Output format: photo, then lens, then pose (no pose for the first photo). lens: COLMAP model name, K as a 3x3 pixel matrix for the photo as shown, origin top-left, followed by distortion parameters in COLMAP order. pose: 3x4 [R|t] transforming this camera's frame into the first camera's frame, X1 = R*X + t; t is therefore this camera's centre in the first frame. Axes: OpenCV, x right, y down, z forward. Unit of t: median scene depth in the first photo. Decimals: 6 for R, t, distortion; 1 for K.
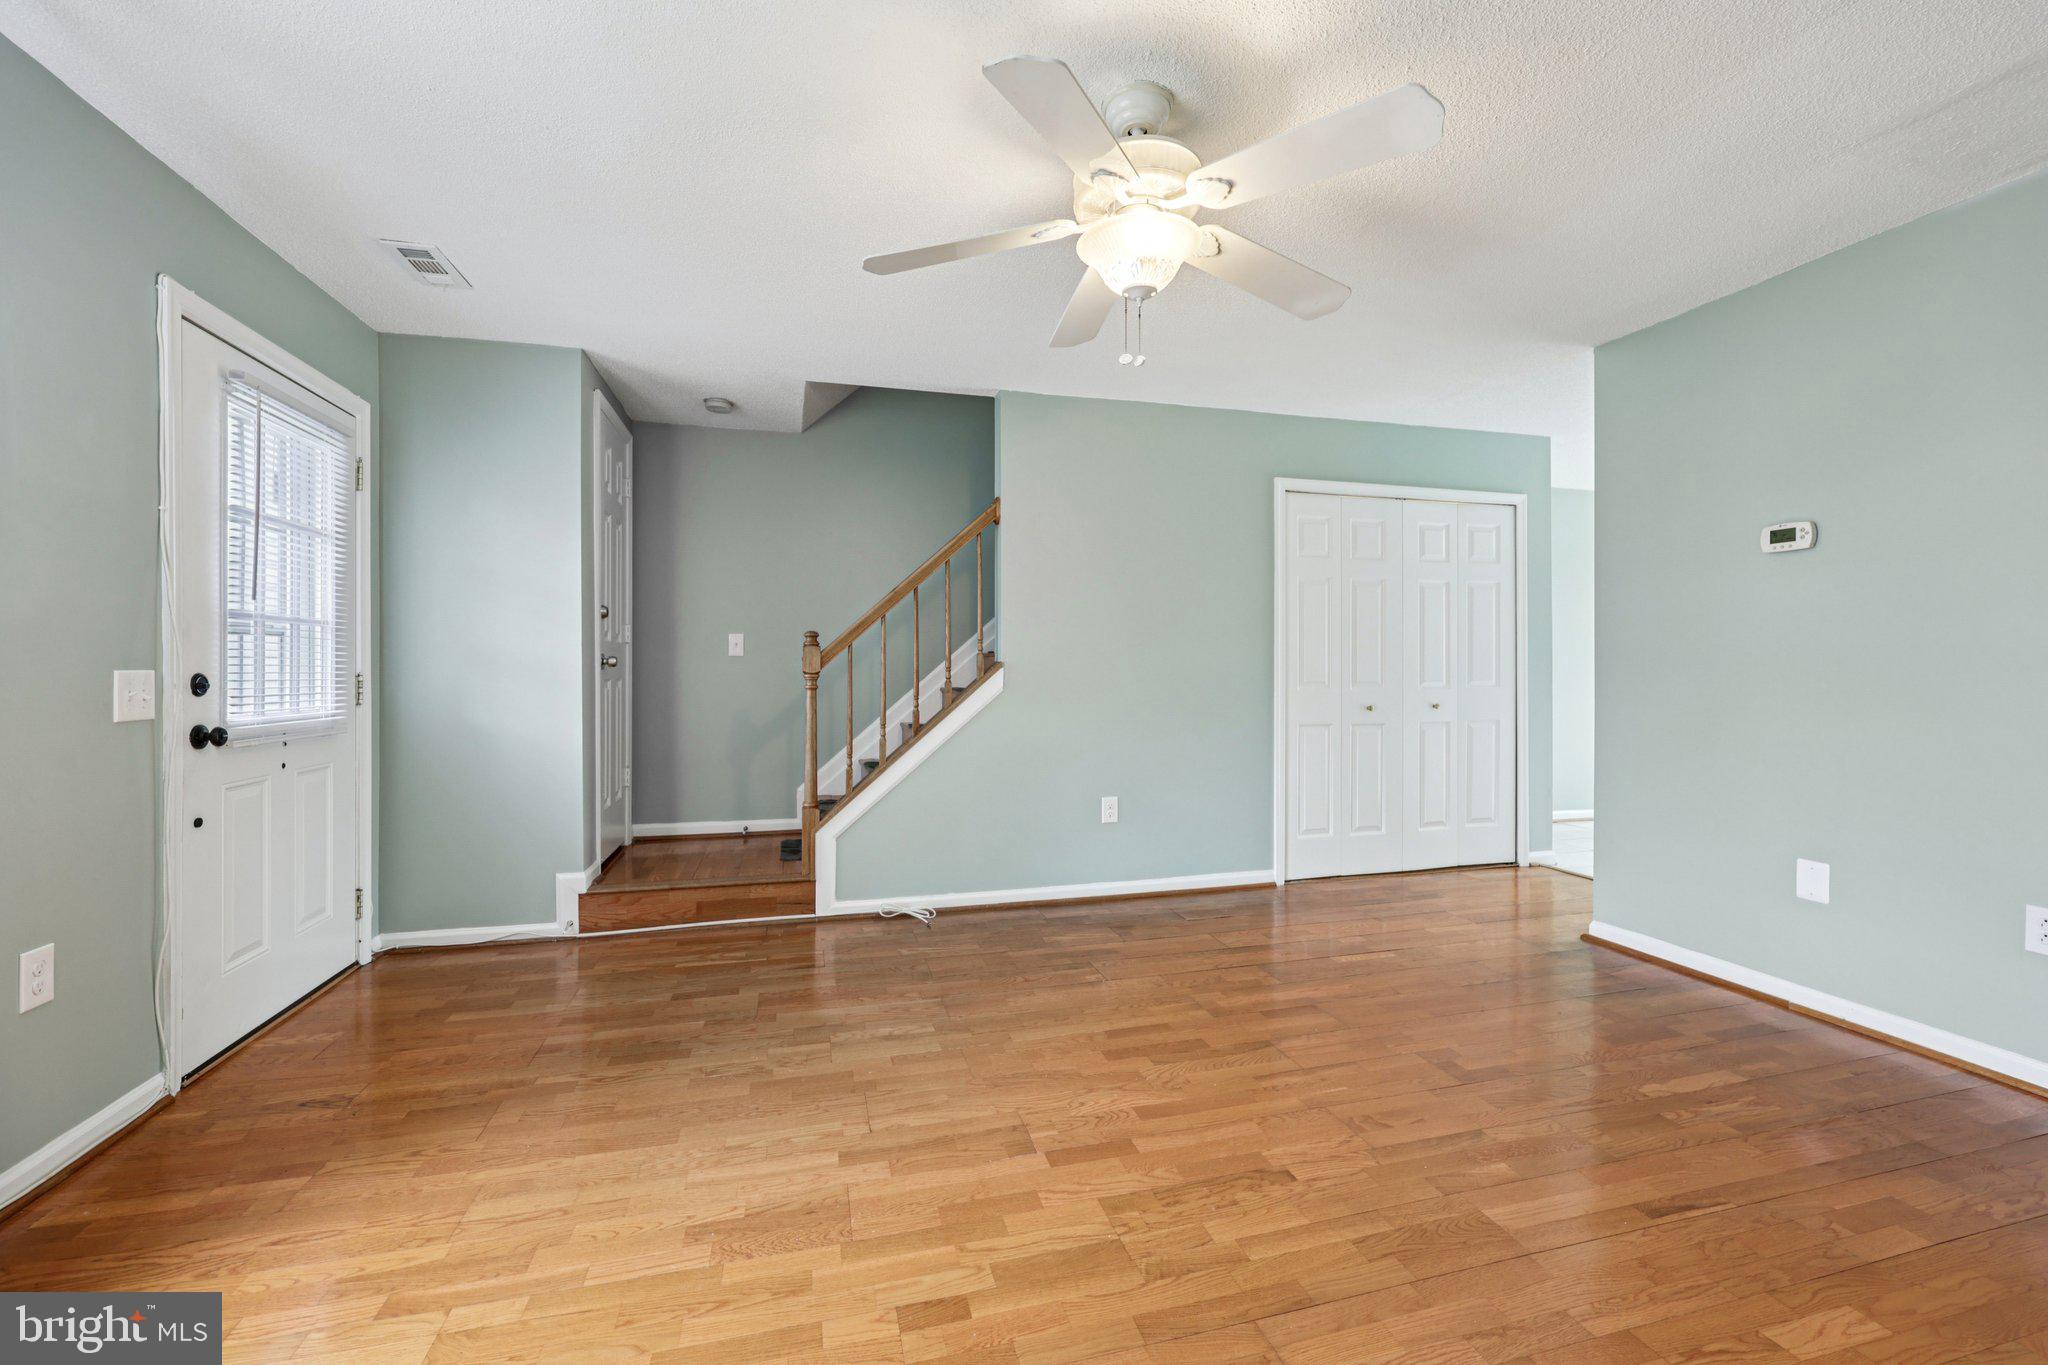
lens RADIAL K [[831.5, 0, 1024.3], [0, 831.5, 666.1], [0, 0, 1]] dist [-0.000058, -0.000065]
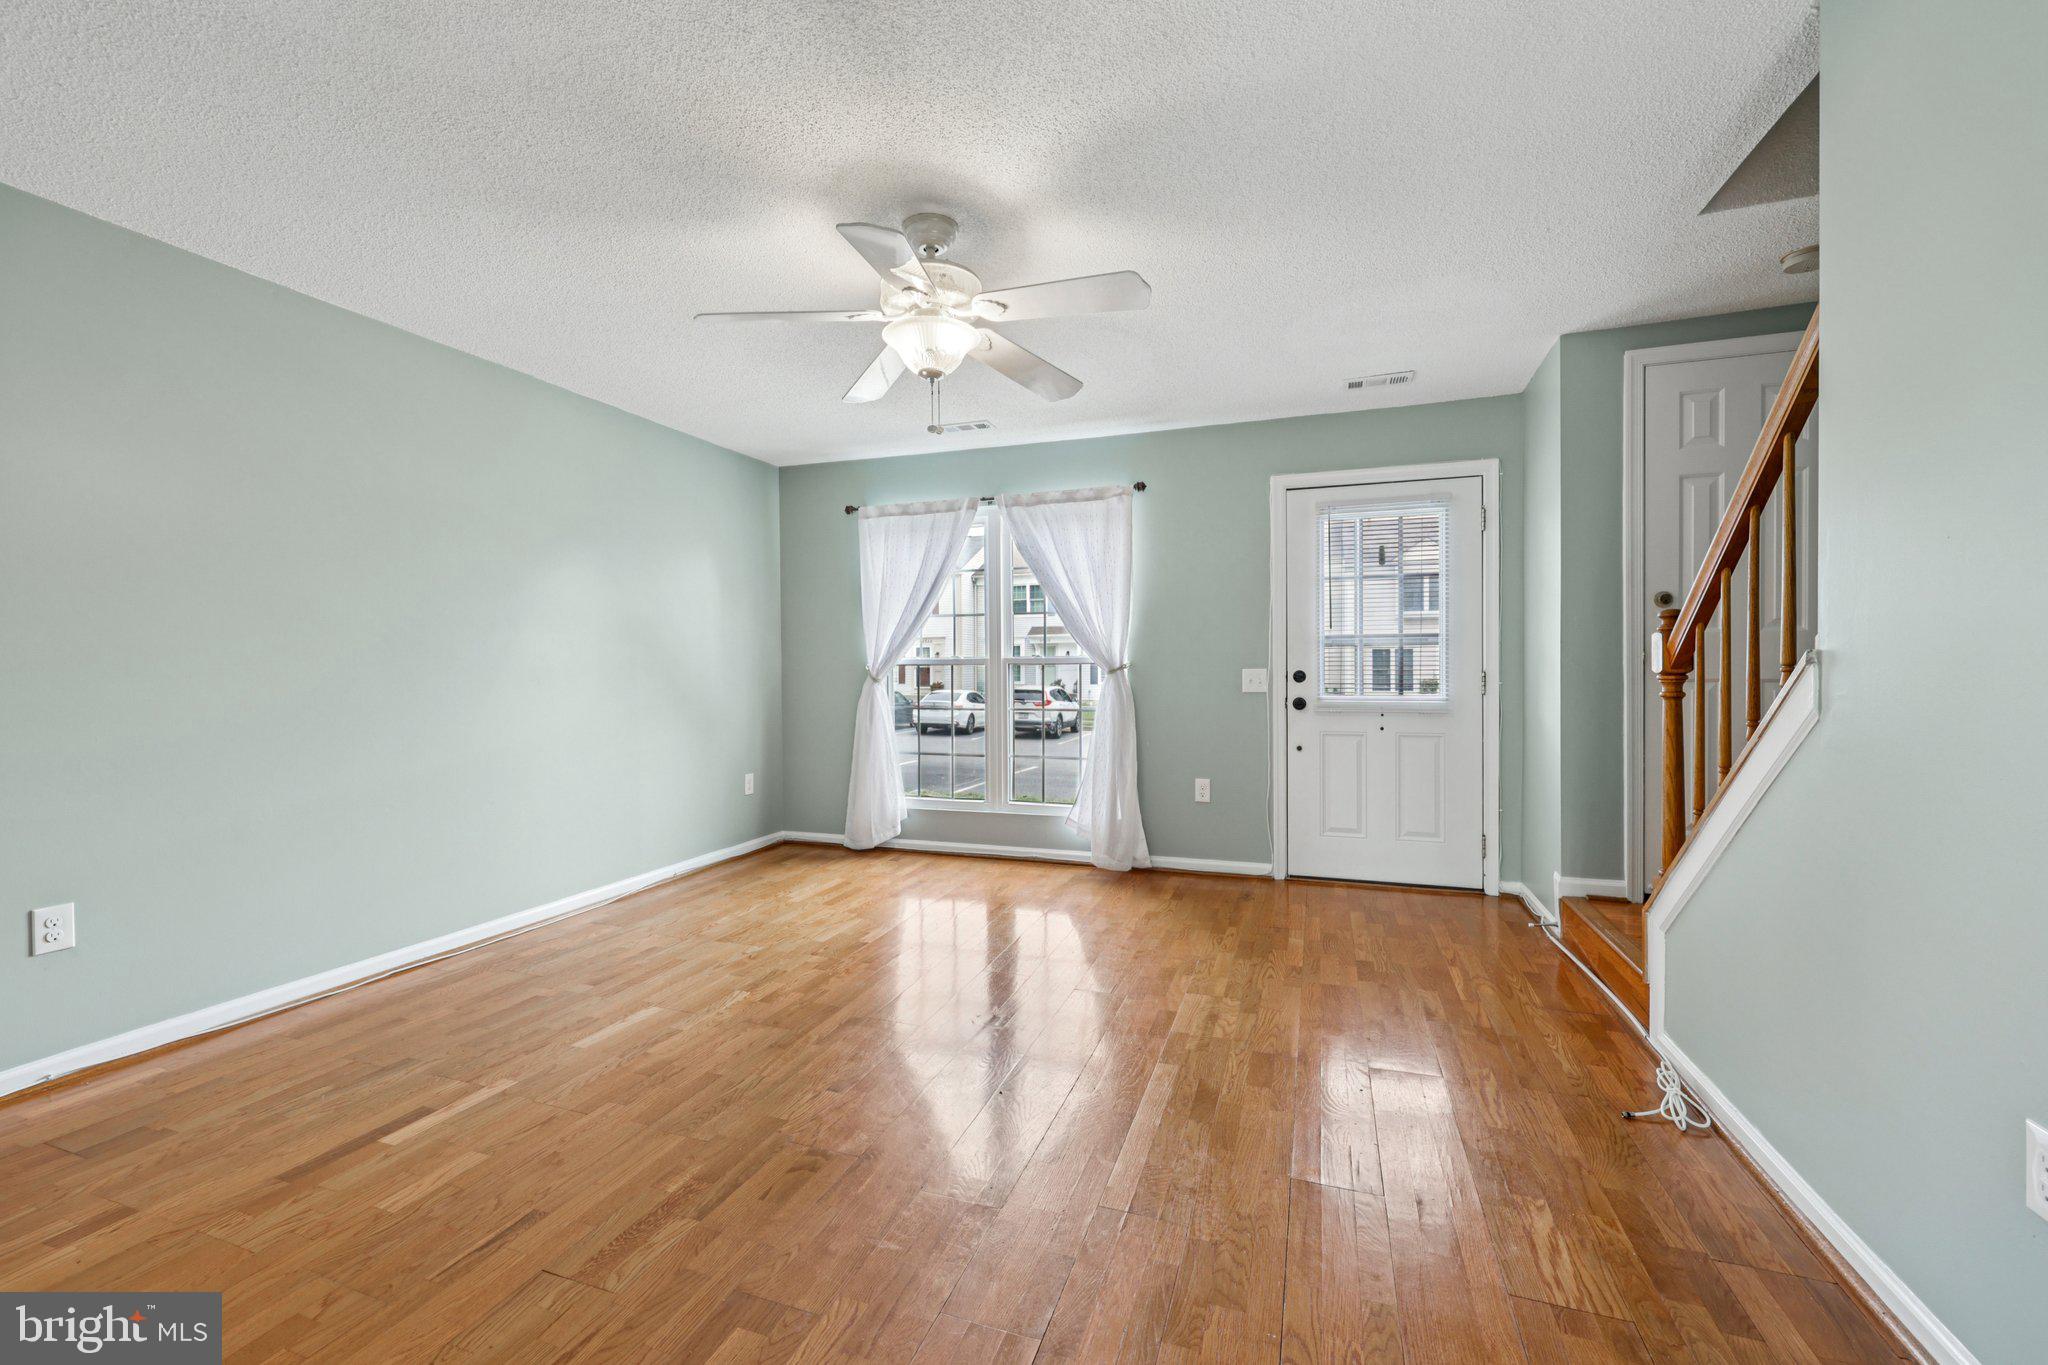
lens RADIAL K [[831.5, 0, 1024.3], [0, 831.5, 666.1], [0, 0, 1]] dist [-0.000058, -0.000065]
pose [[-0.572110, 0.000980, -0.820176, 1.025854], [0.006589, 0.999973, -0.003402, 0.000908], [0.820151, -0.007351, -0.572101, 1.713840]]
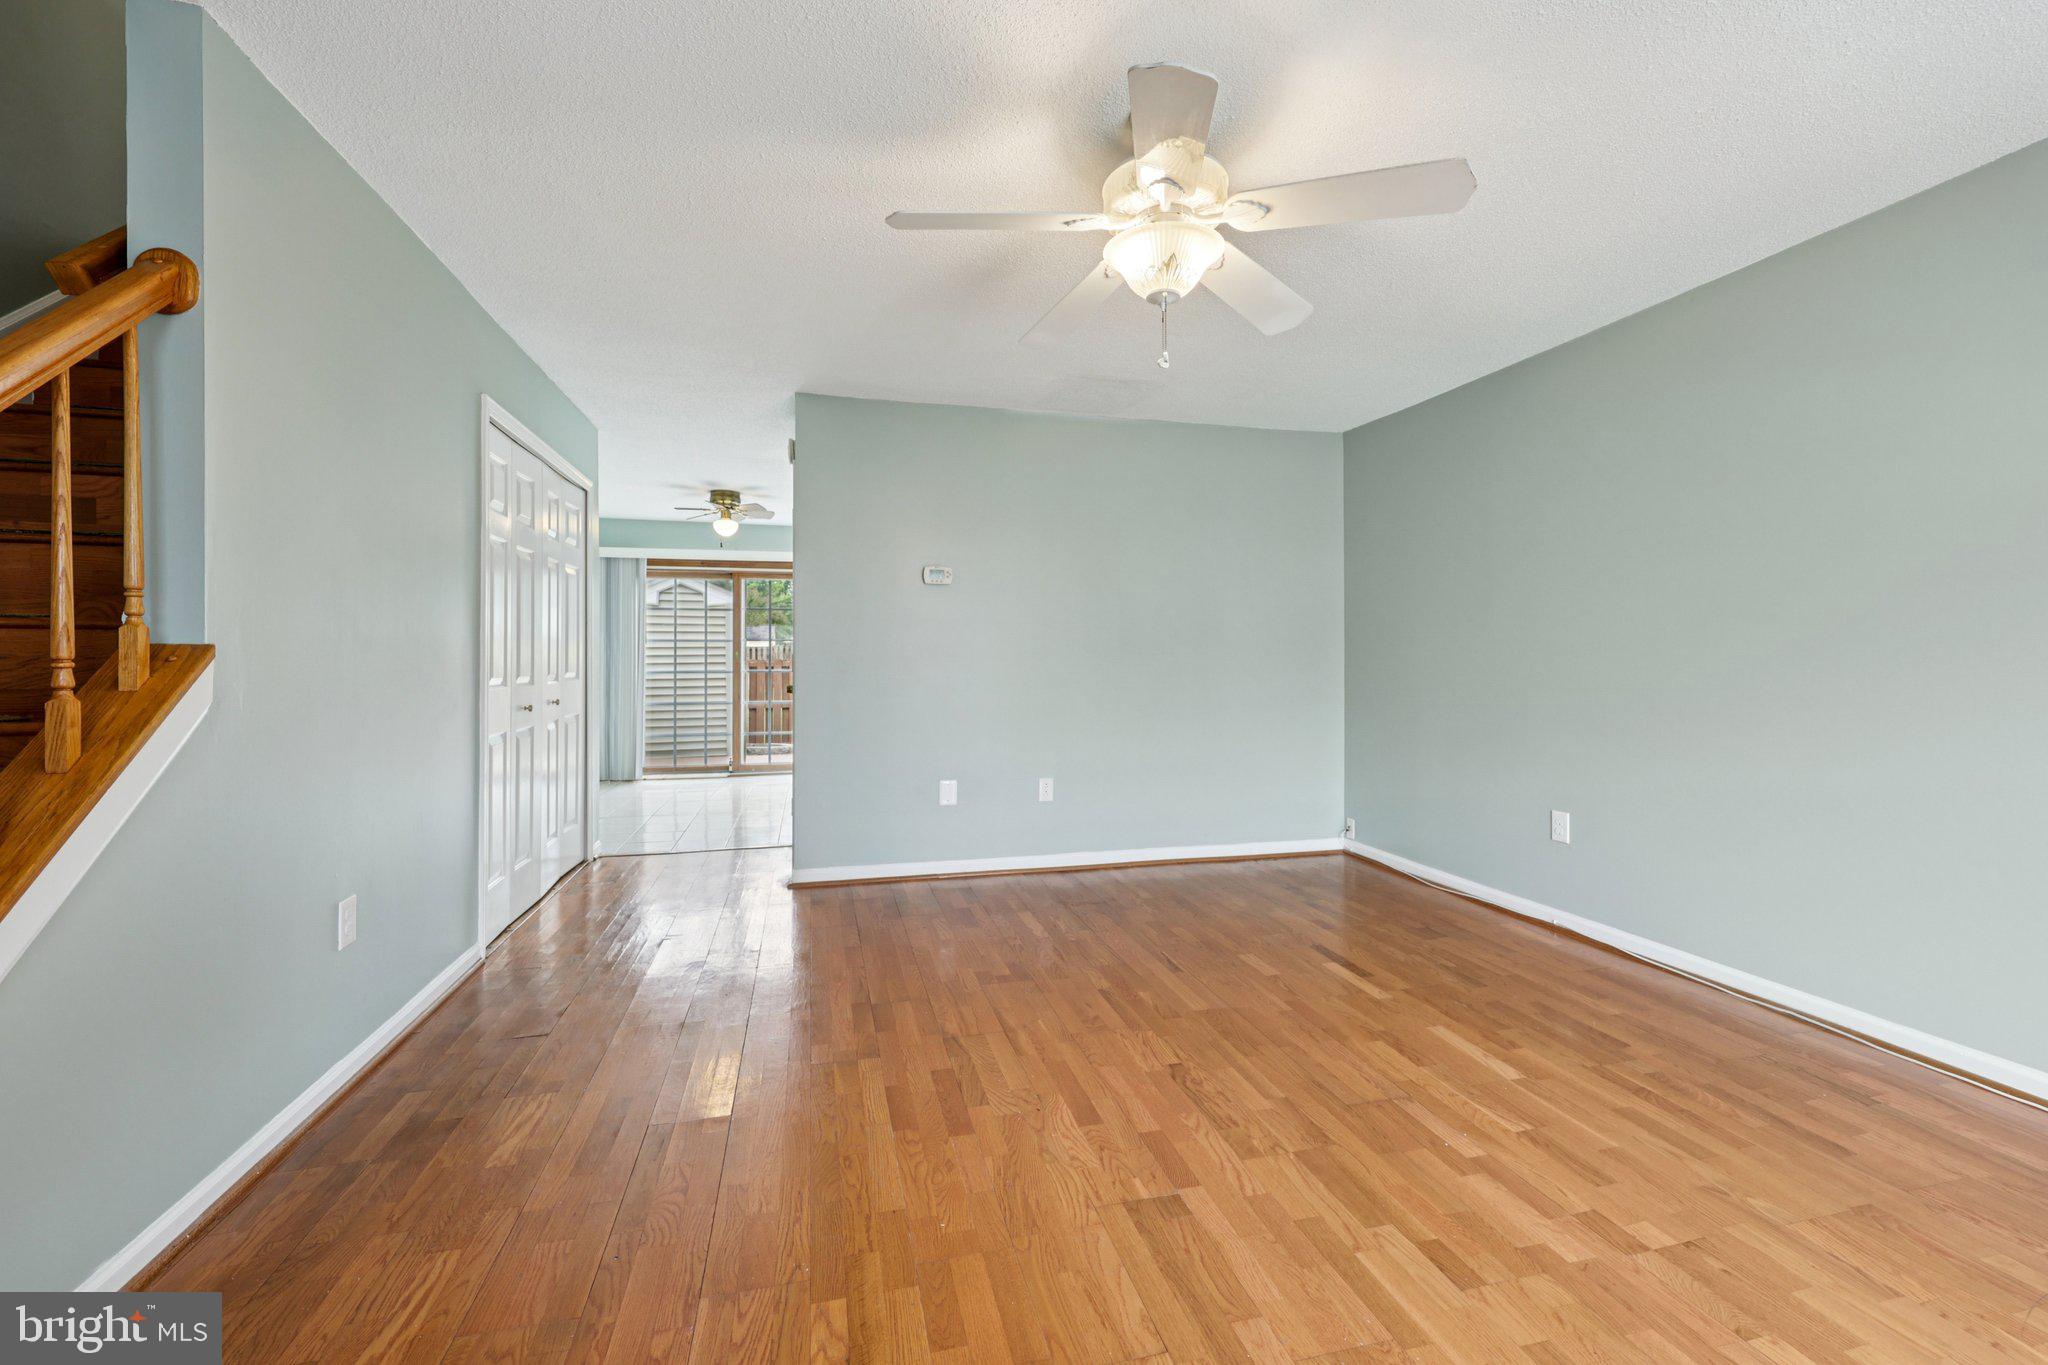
lens RADIAL K [[831.5, 0, 1024.3], [0, 831.5, 666.1], [0, 0, 1]] dist [-0.000058, -0.000065]
pose [[0.016472, -0.008396, 0.999829, -0.829139], [-0.002810, 0.999960, 0.008443, 0.001595], [-0.999860, -0.002949, 0.016448, 1.076112]]
